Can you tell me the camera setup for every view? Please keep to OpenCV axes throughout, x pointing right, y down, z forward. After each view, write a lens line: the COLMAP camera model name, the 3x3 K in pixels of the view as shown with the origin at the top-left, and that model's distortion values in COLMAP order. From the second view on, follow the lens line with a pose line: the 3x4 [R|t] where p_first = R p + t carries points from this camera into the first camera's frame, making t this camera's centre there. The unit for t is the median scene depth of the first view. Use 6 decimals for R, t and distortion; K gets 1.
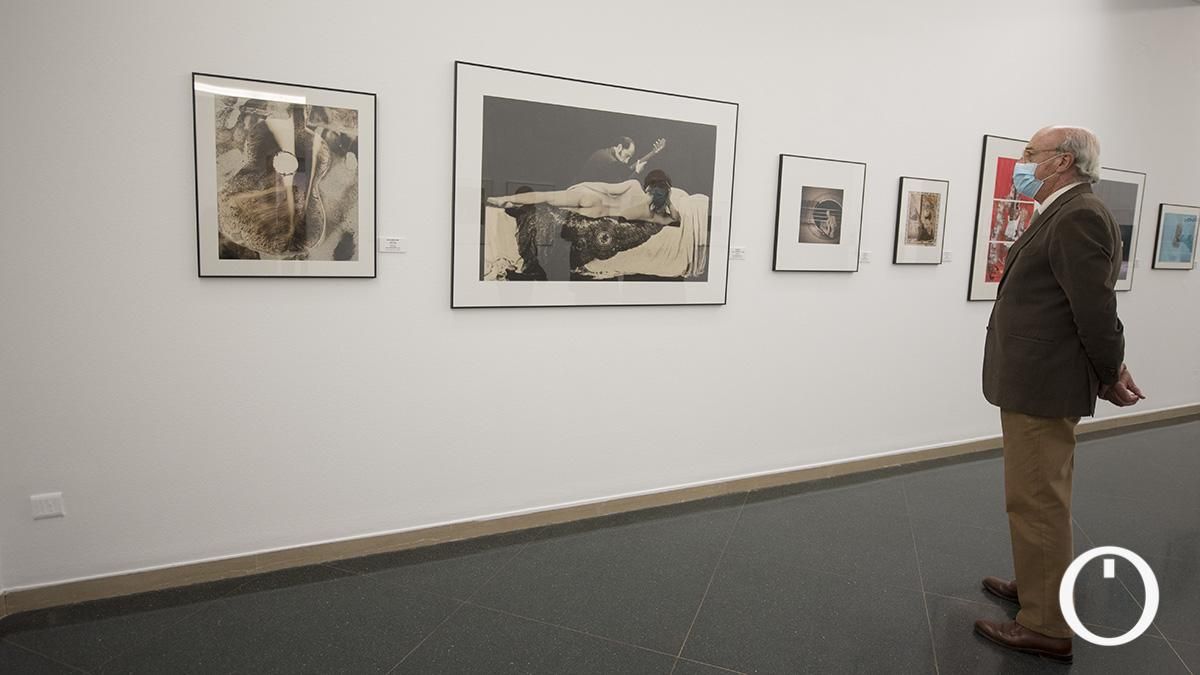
lens RADIAL K [[700.0, 0, 603.3], [0, 700.0, 350.2], [0, 0, 1]] dist [0.002229, 0.000061]
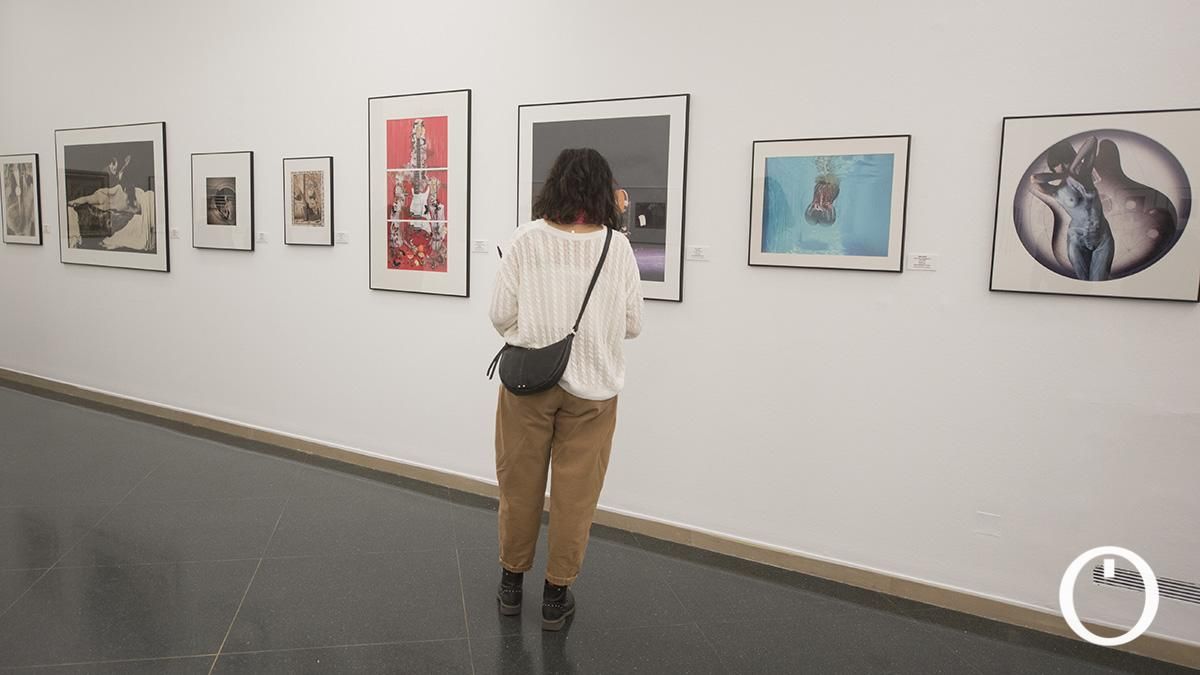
lens RADIAL K [[803.1, 0, 600.3], [0, 803.1, 326.3], [0, 0, 1]] dist [0.004091, 0.002943]
pose [[0.518852, 0.090921, -0.850015, 1.772452], [-0.129532, 0.991209, 0.026957, -0.103134], [0.844993, 0.096118, 0.526068, 0.843143]]
